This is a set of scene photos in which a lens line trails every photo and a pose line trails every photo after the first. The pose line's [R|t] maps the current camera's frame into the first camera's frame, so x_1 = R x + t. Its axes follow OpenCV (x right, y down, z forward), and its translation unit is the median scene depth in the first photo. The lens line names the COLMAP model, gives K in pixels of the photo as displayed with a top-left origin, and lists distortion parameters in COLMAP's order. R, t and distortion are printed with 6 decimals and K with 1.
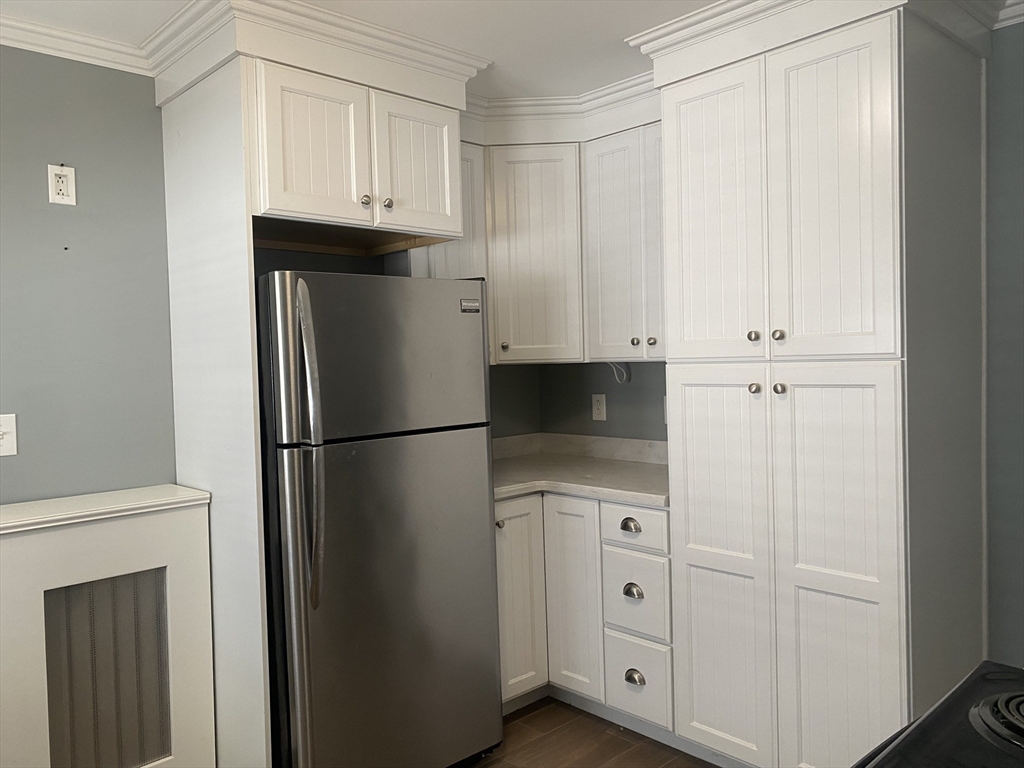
lens RADIAL K [[772.4, 0, 511.9], [0, 772.4, 379.2], [0, 0, 1]] dist [0.035665, -0.049586]
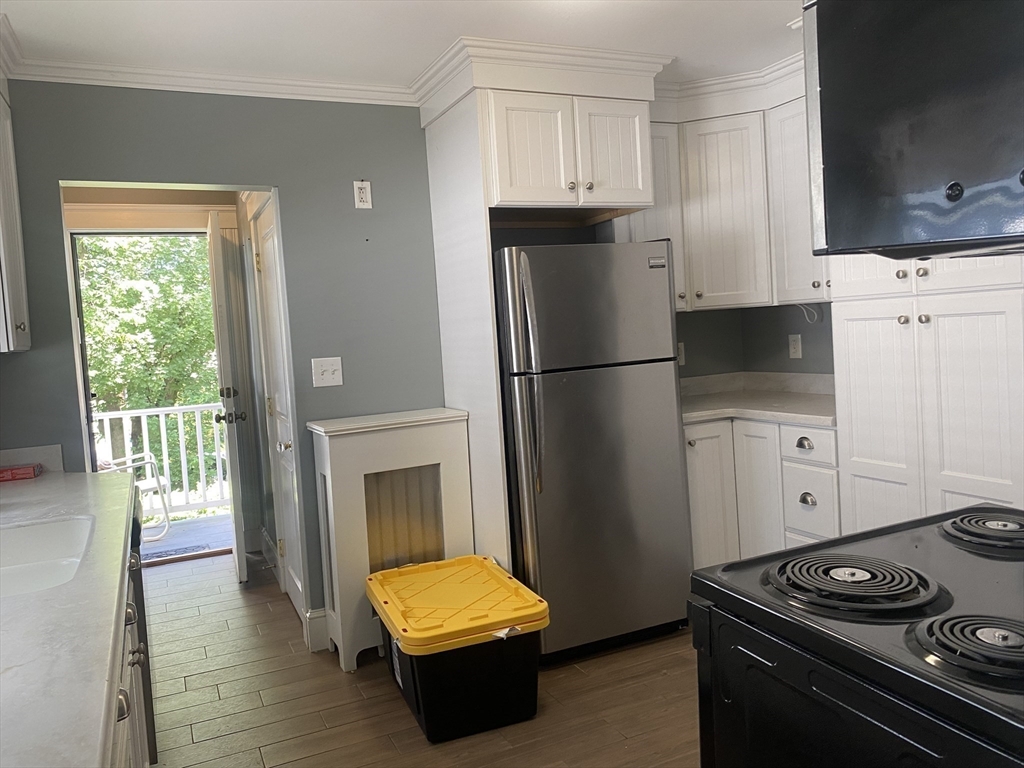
lens RADIAL K [[772.4, 0, 512.1], [0, 772.4, 364.7], [0, 0, 1]] dist [0.035665, -0.049586]
pose [[0.947830, -0.019679, -0.318167, 0.114343], [0.031414, 0.999001, 0.031792, 0.020599], [0.317223, -0.040128, 0.947502, -0.247827]]
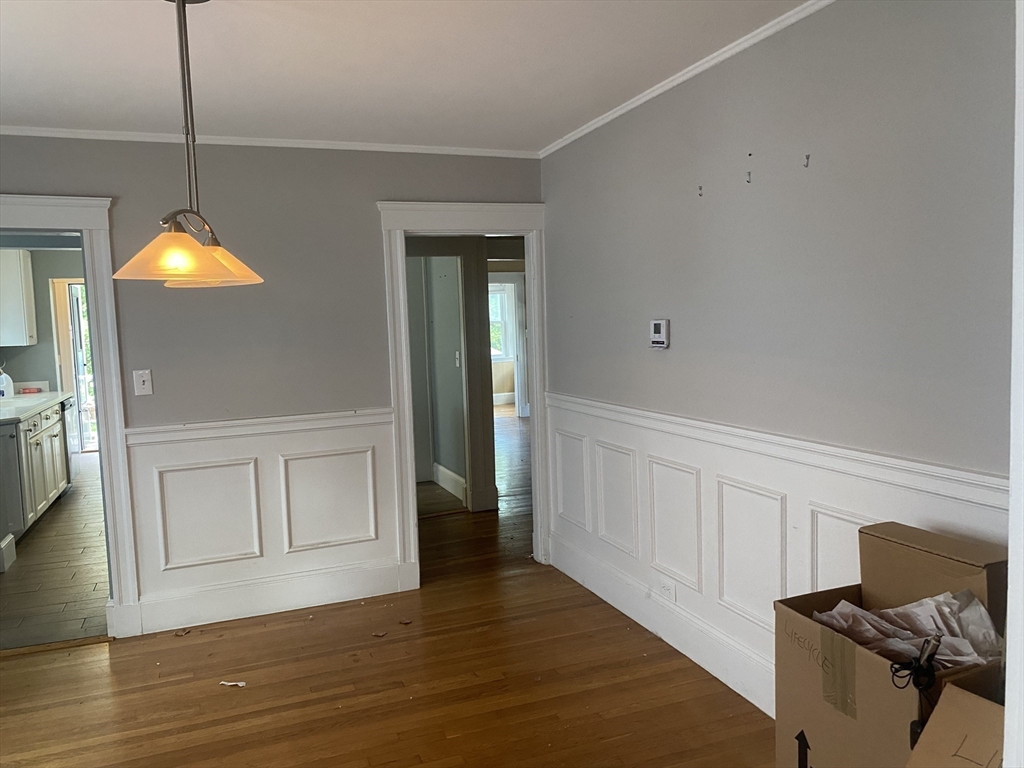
lens RADIAL K [[772.4, 0, 506.6], [0, 772.4, 385.3], [0, 0, 1]] dist [0.035665, -0.049586]
pose [[0.921954, 0.021918, -0.386679, 1.905715], [0.006269, 0.997422, 0.071483, -0.032515], [0.387249, -0.068328, 0.919440, -1.448575]]
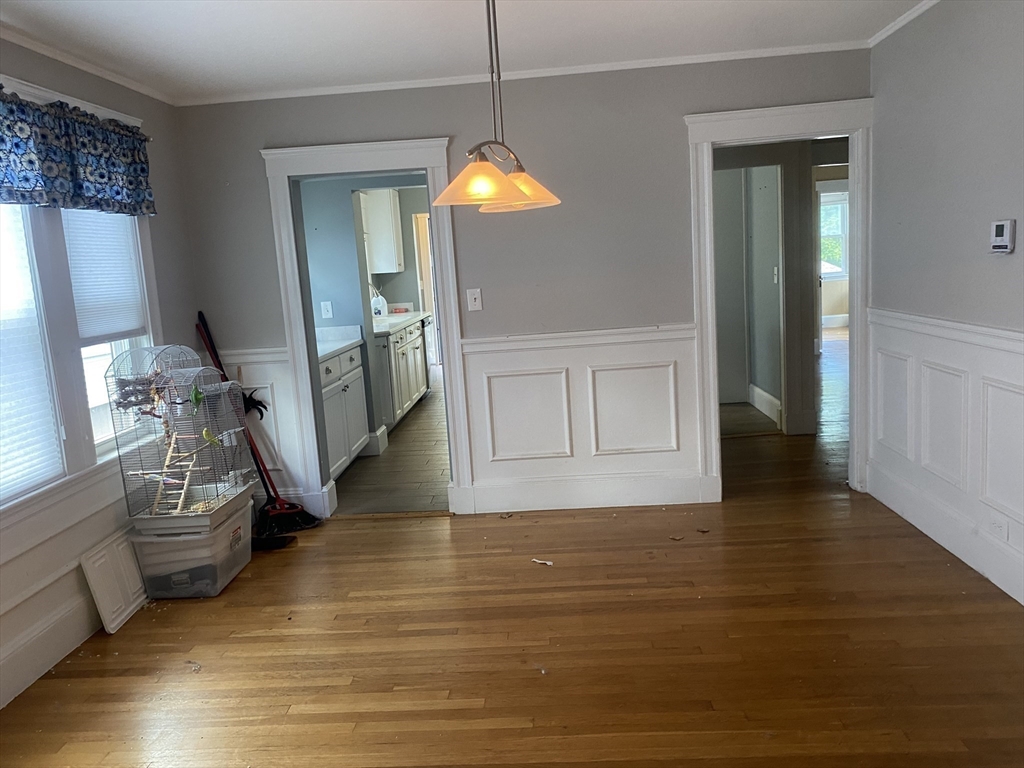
lens RADIAL K [[772.4, 0, 503.0], [0, 772.4, 376.7], [0, 0, 1]] dist [0.035665, -0.049586]
pose [[0.677976, 0.083973, -0.730272, 1.992401], [0.037090, 0.988280, 0.148076, -0.017421], [0.734148, -0.127478, 0.666916, -1.464586]]
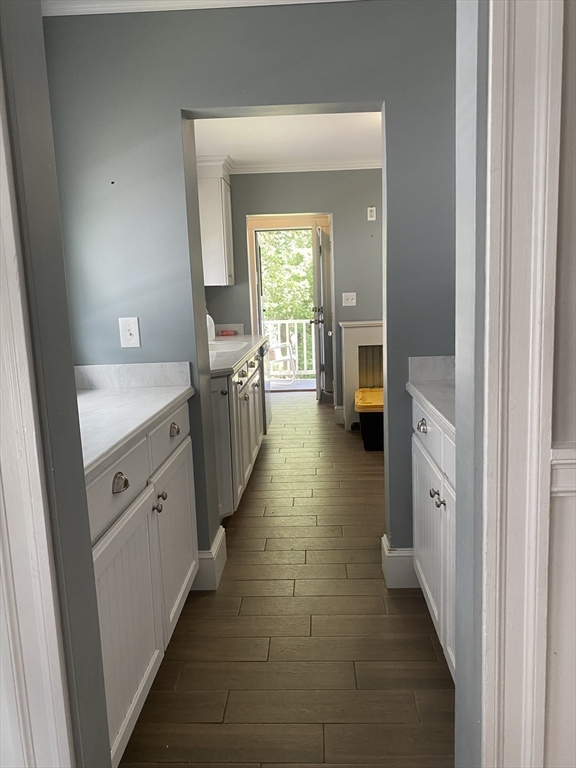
lens RADIAL K [[579.3, 0, 288.6], [0, 579.3, 382.6], [0, 0, 1]] dist [0.035665, -0.049586]
pose [[0.691006, 0.106242, -0.714999, 0.809667], [0.002441, 0.988791, 0.149284, 0.049096], [0.722845, -0.104901, 0.683001, -0.760930]]
